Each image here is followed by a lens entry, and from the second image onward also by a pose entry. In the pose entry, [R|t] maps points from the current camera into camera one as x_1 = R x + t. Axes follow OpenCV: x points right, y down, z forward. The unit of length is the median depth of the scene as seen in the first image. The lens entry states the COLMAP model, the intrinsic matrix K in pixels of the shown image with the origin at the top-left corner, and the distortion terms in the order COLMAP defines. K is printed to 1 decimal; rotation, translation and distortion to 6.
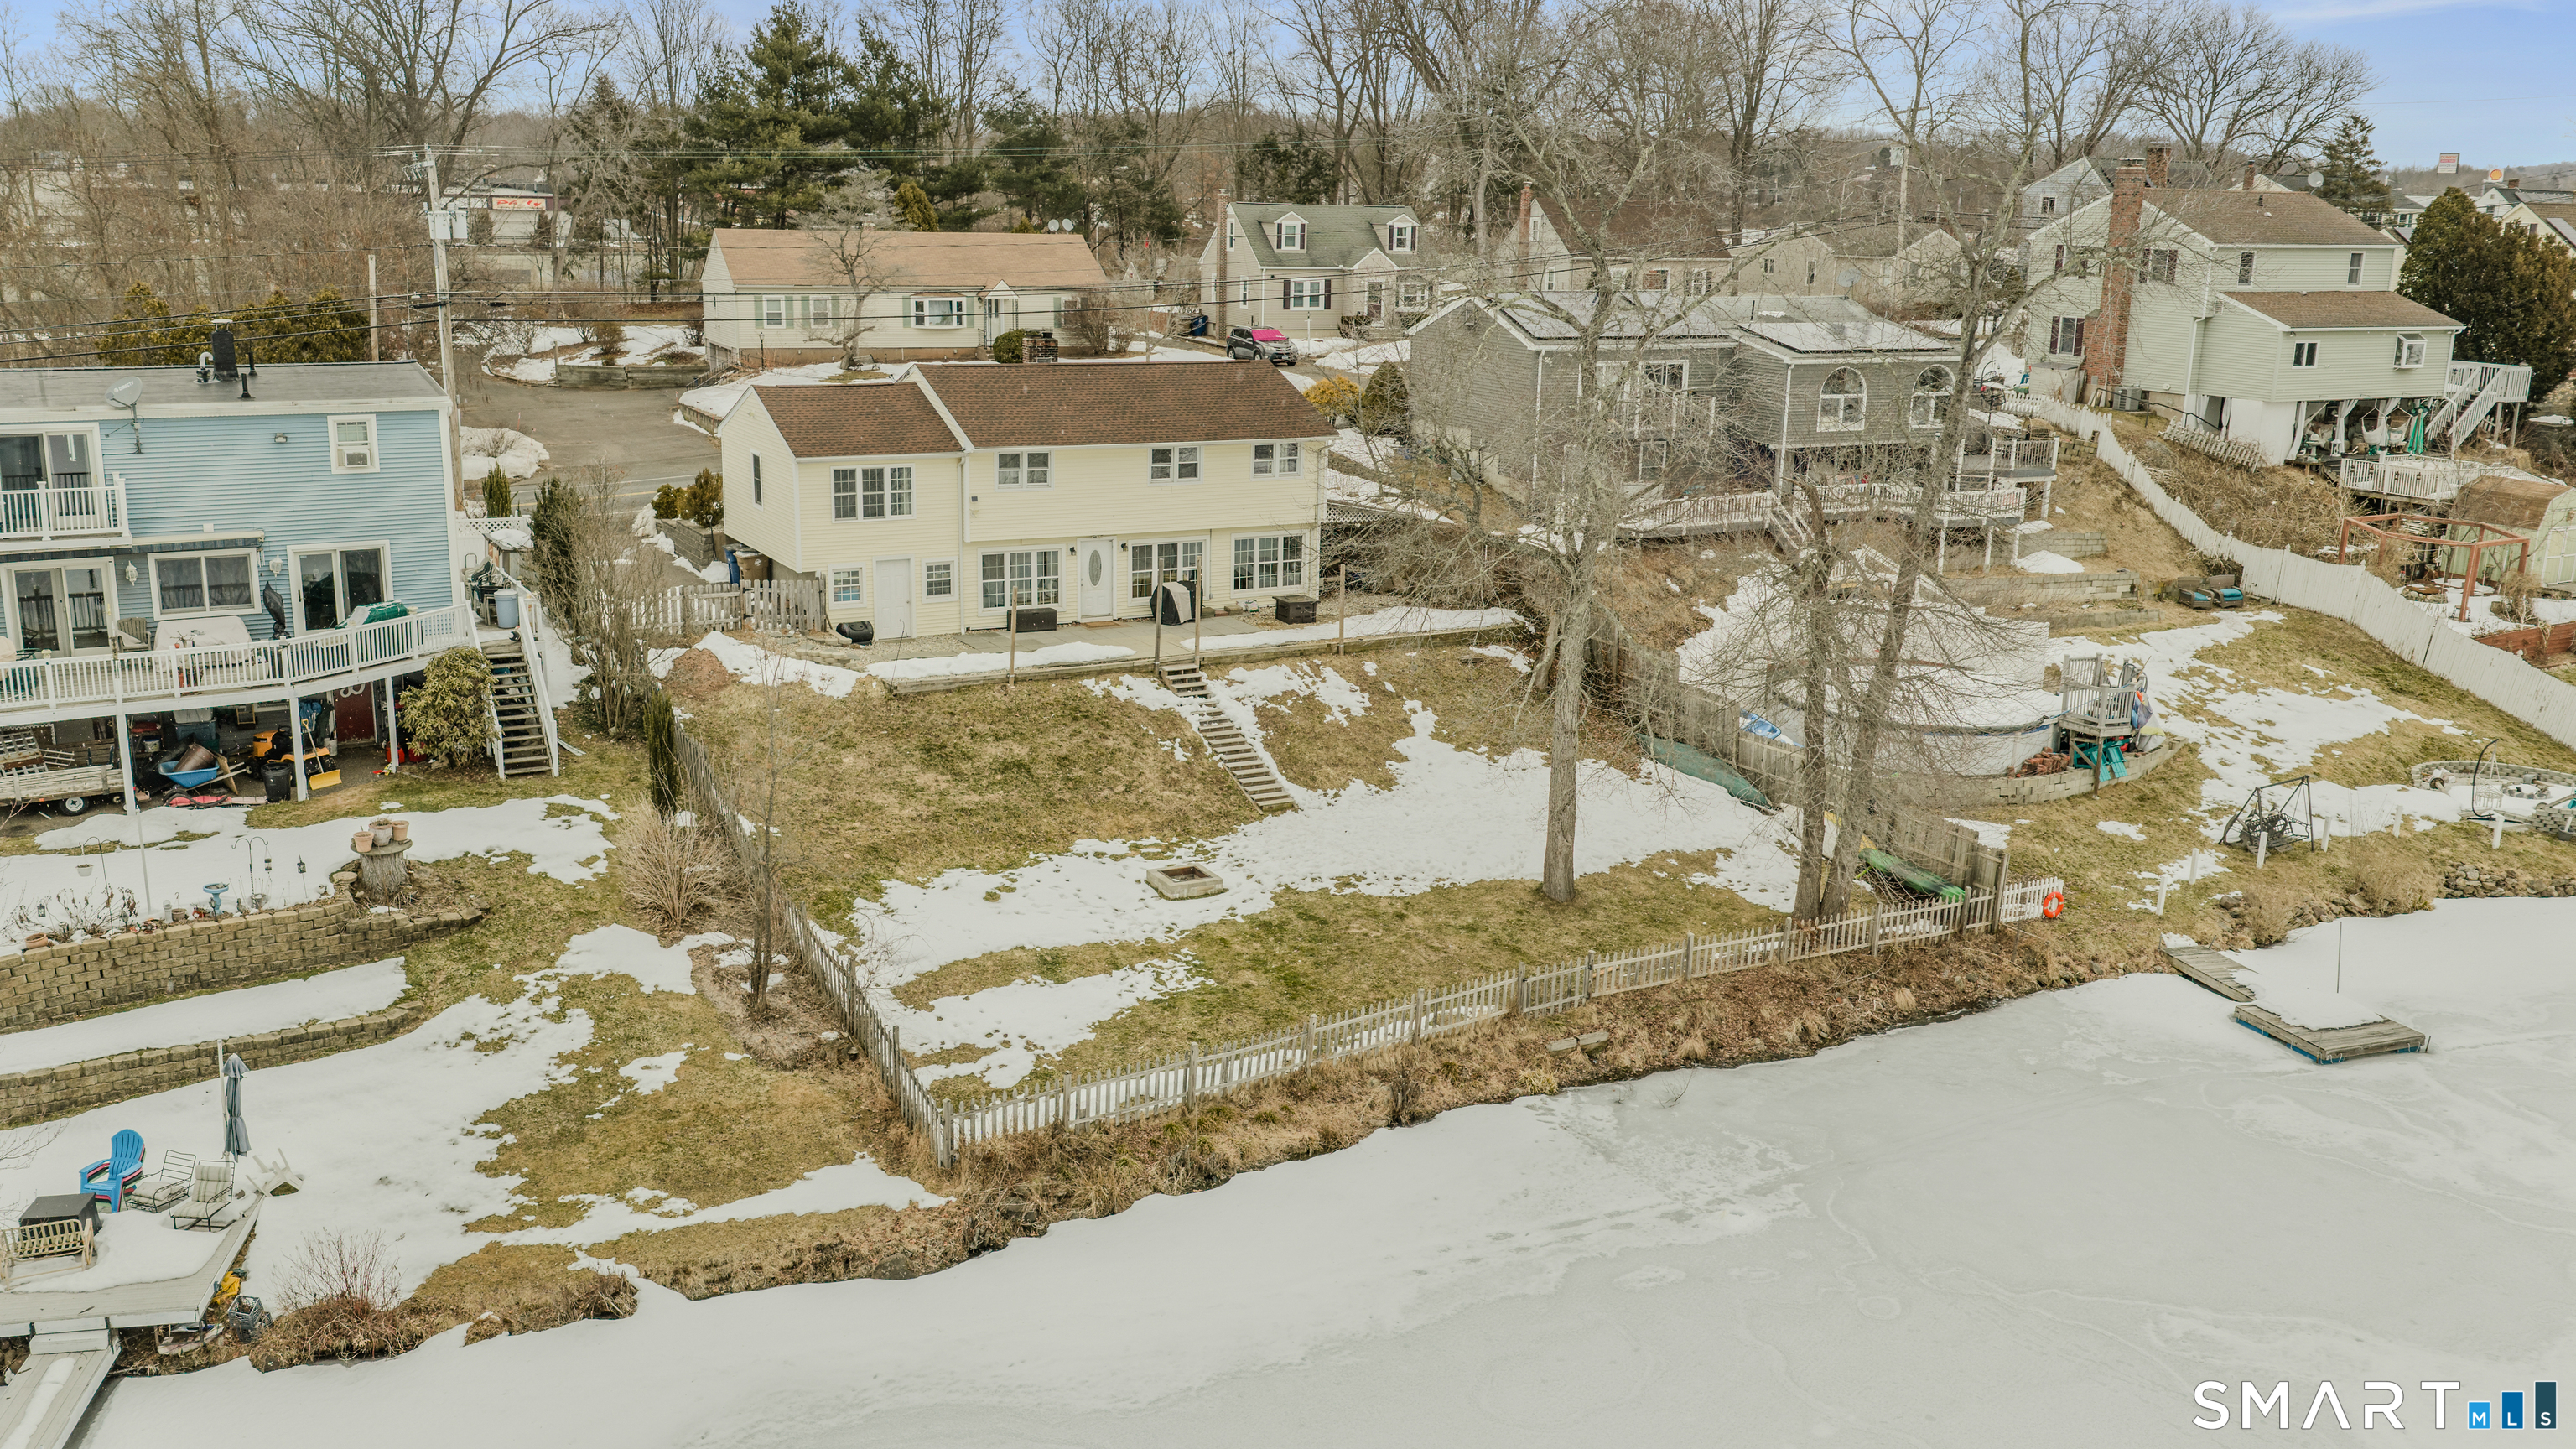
lens RADIAL K [[2176.0, 0, 1288.0], [0, 2176.0, 724.5], [0, 0, 1]] dist [0.035658, -0.082836]
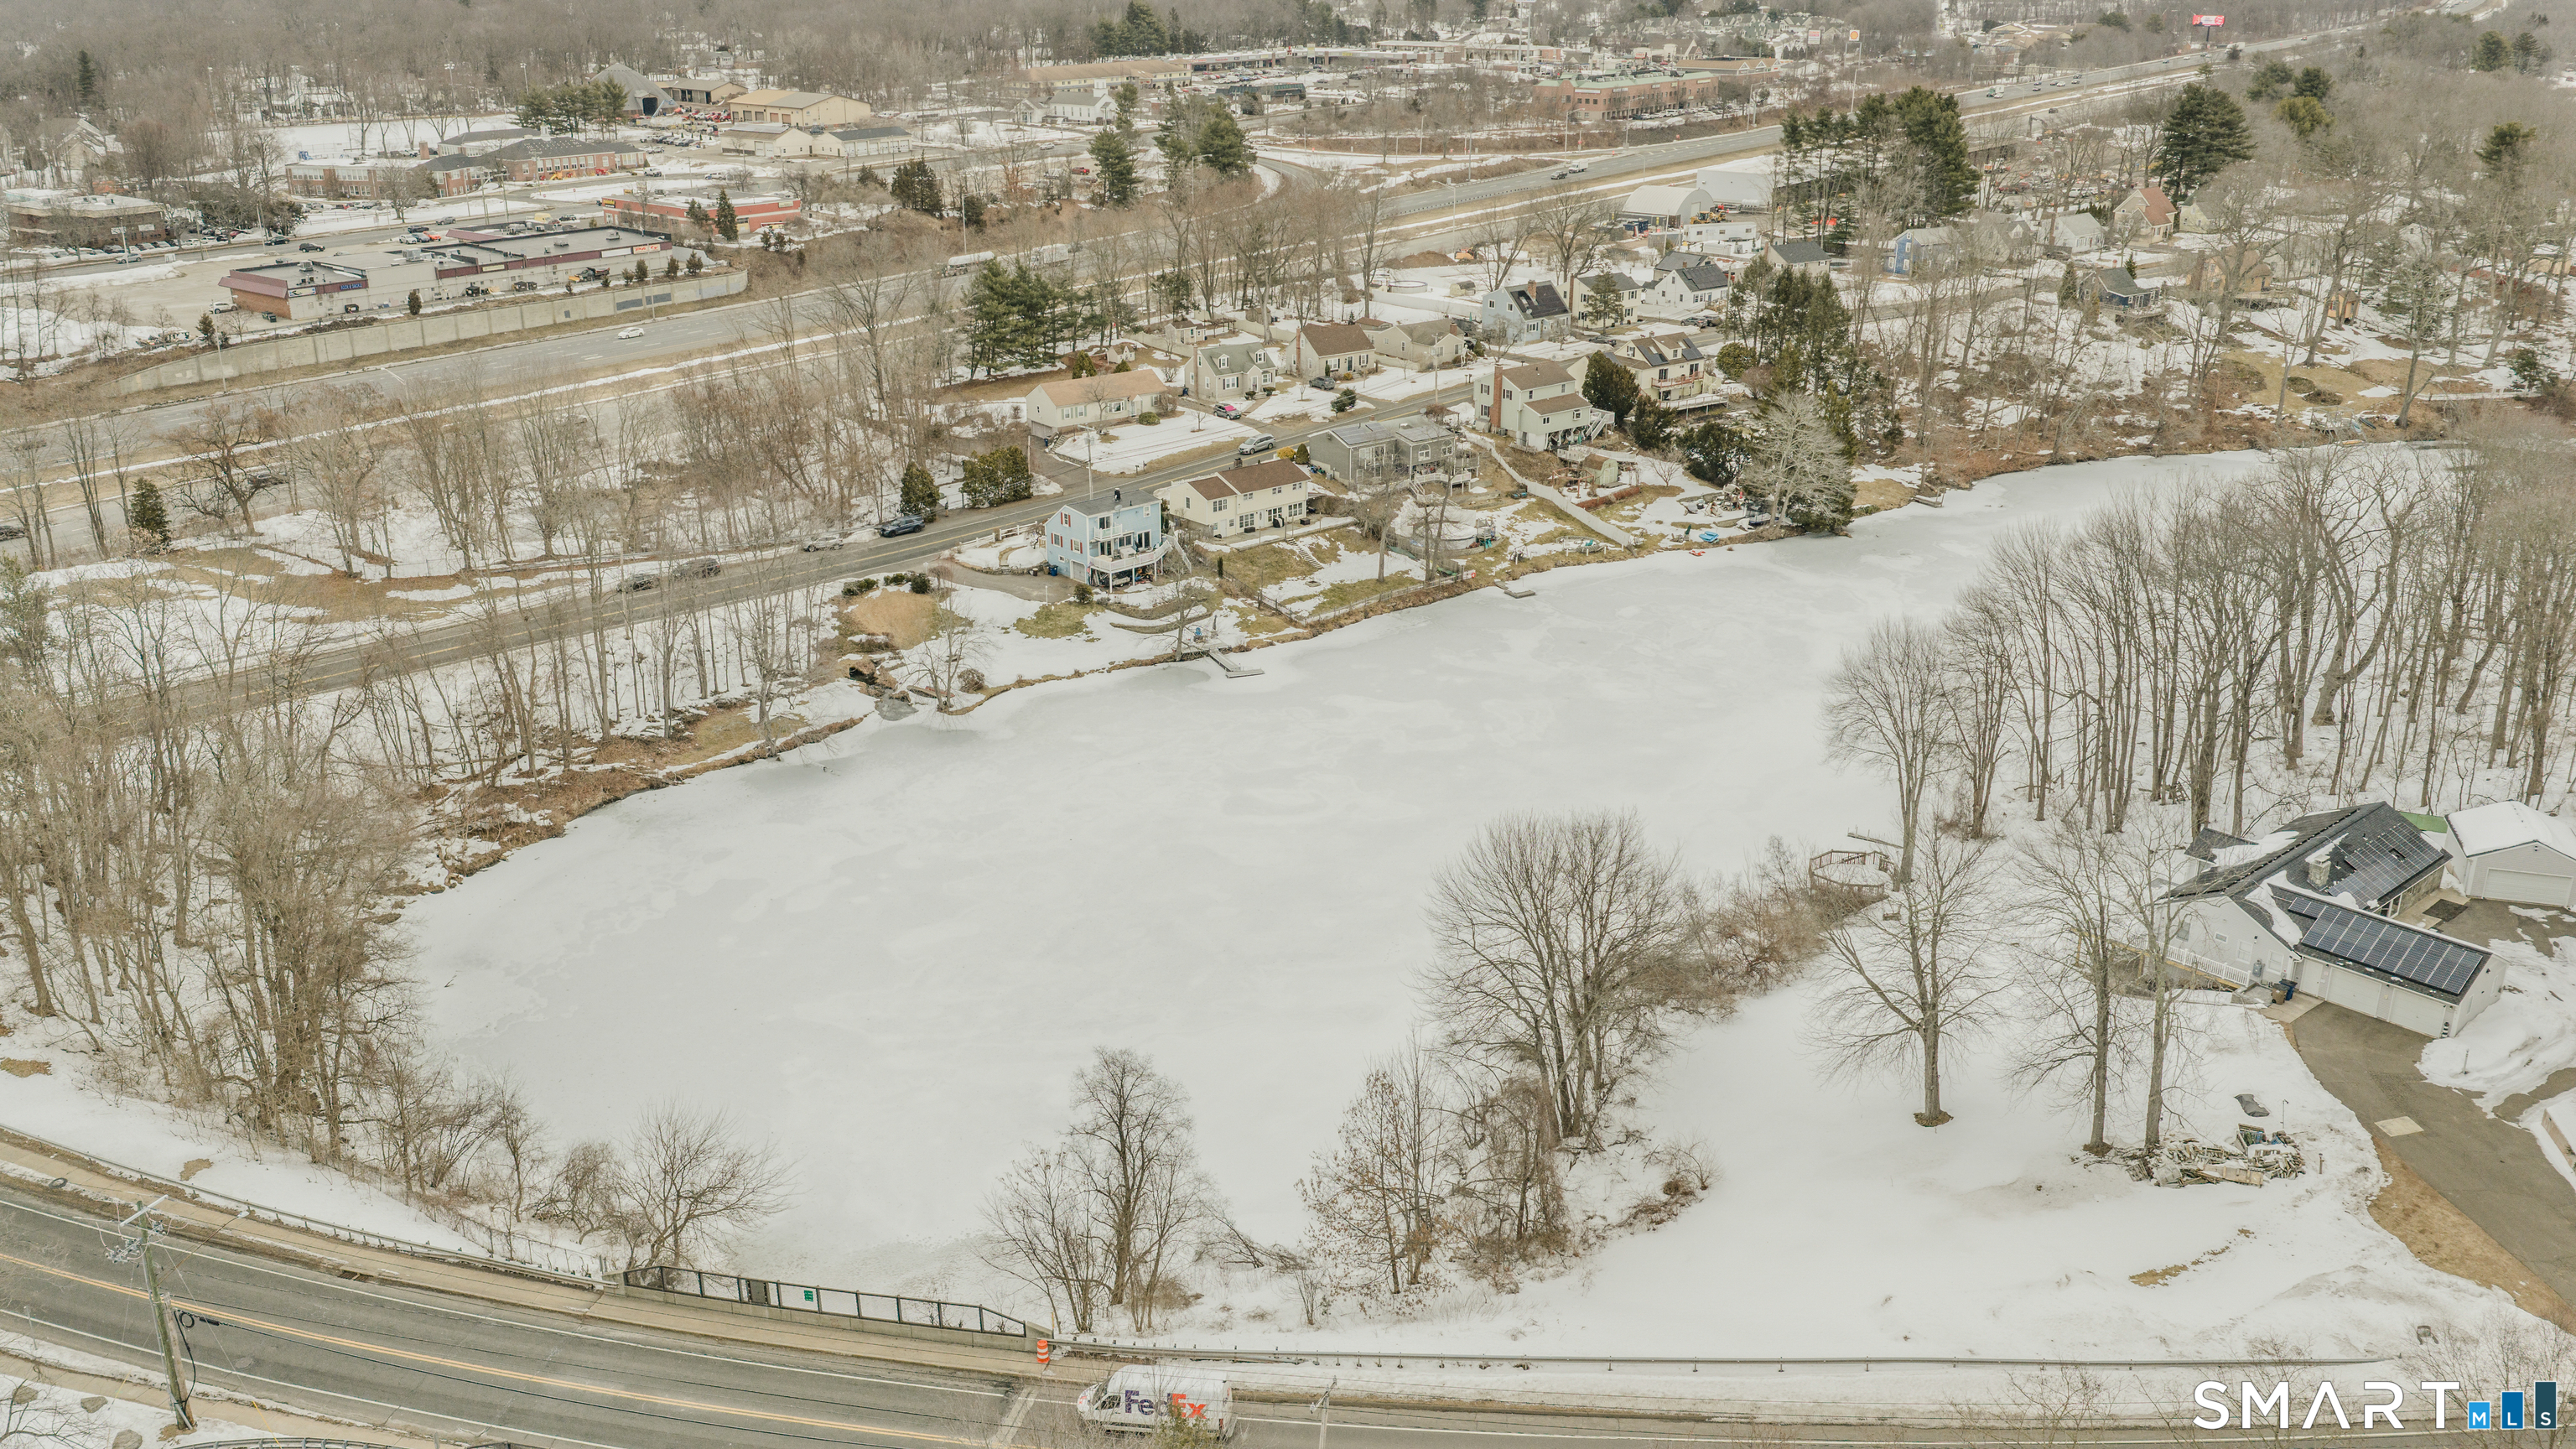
lens RADIAL K [[2176.0, 0, 1288.0], [0, 2176.0, 724.5], [0, 0, 1]] dist [0.035658, -0.082836]
pose [[0.978795, -0.093170, 0.182426, -0.971747], [0.071709, 0.990071, 0.120904, -0.204324], [-0.191880, -0.105259, 0.975758, -3.680020]]
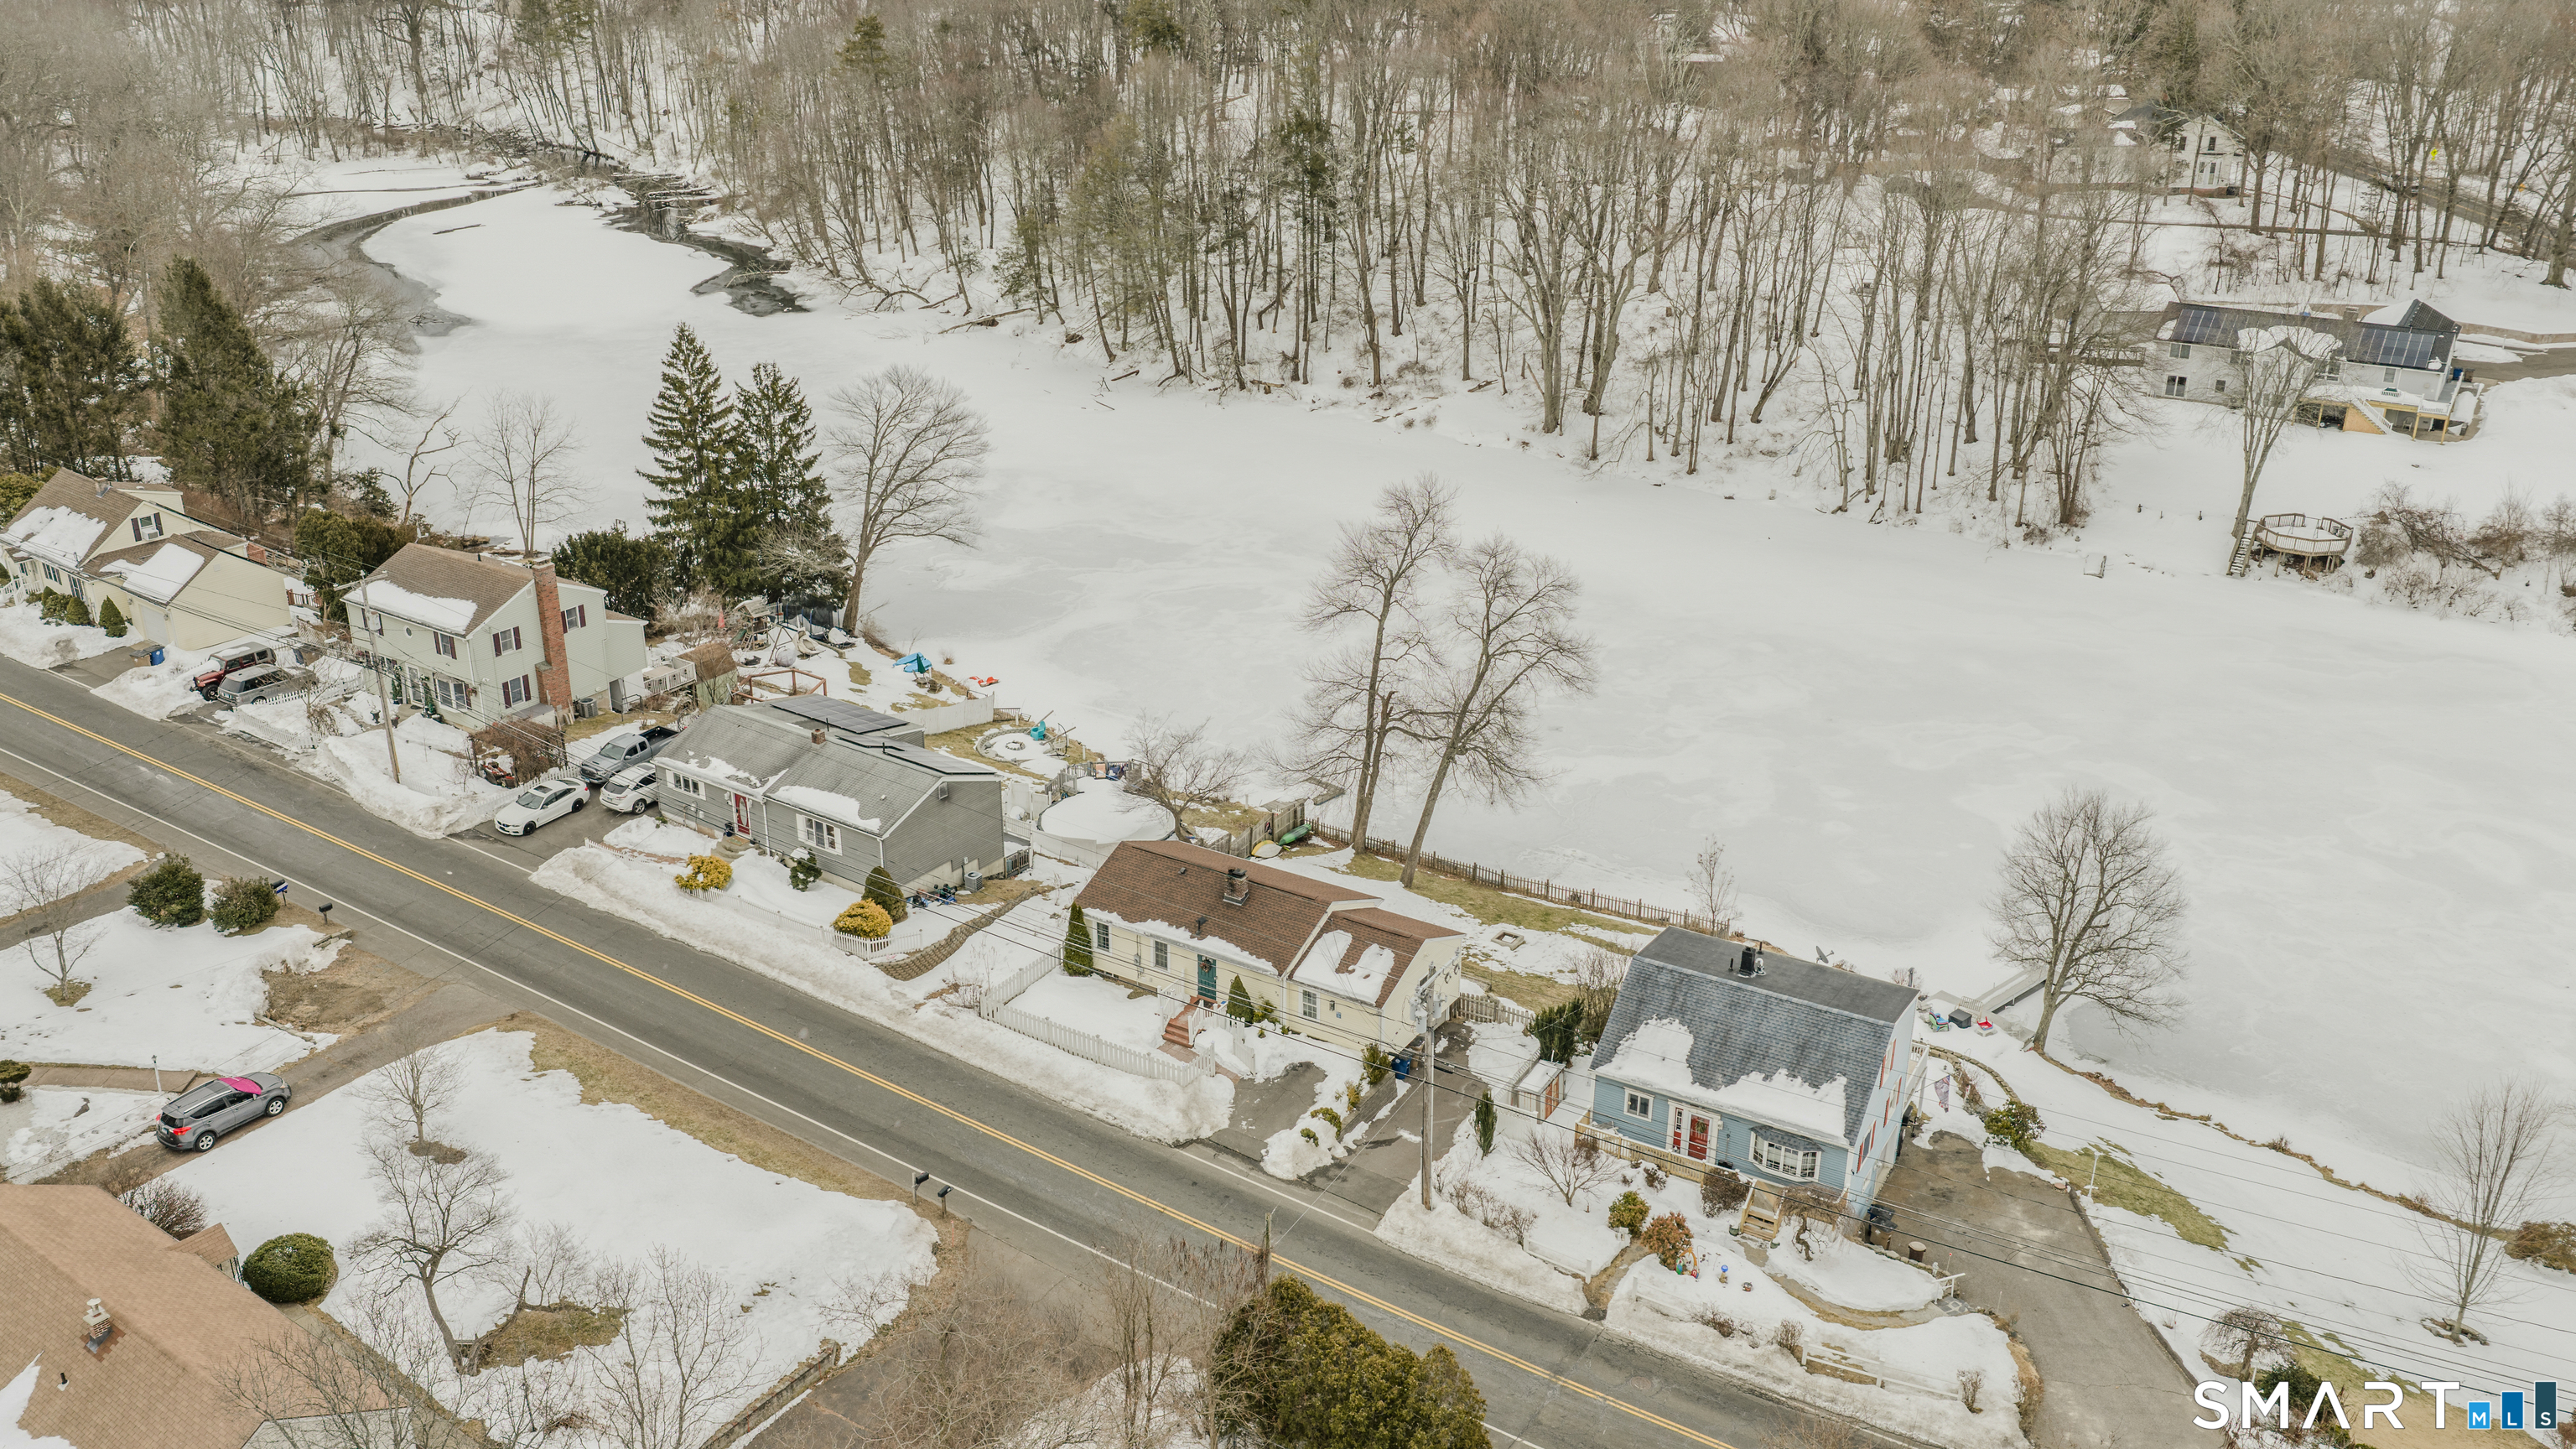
lens RADIAL K [[2176.0, 0, 1288.0], [0, 2176.0, 724.5], [0, 0, 1]] dist [0.035658, -0.082836]
pose [[-0.488765, -0.363126, 0.793252, -1.525407], [0.187302, 0.844380, 0.501937, -1.199236], [-0.852072, 0.393907, -0.344689, 1.709599]]
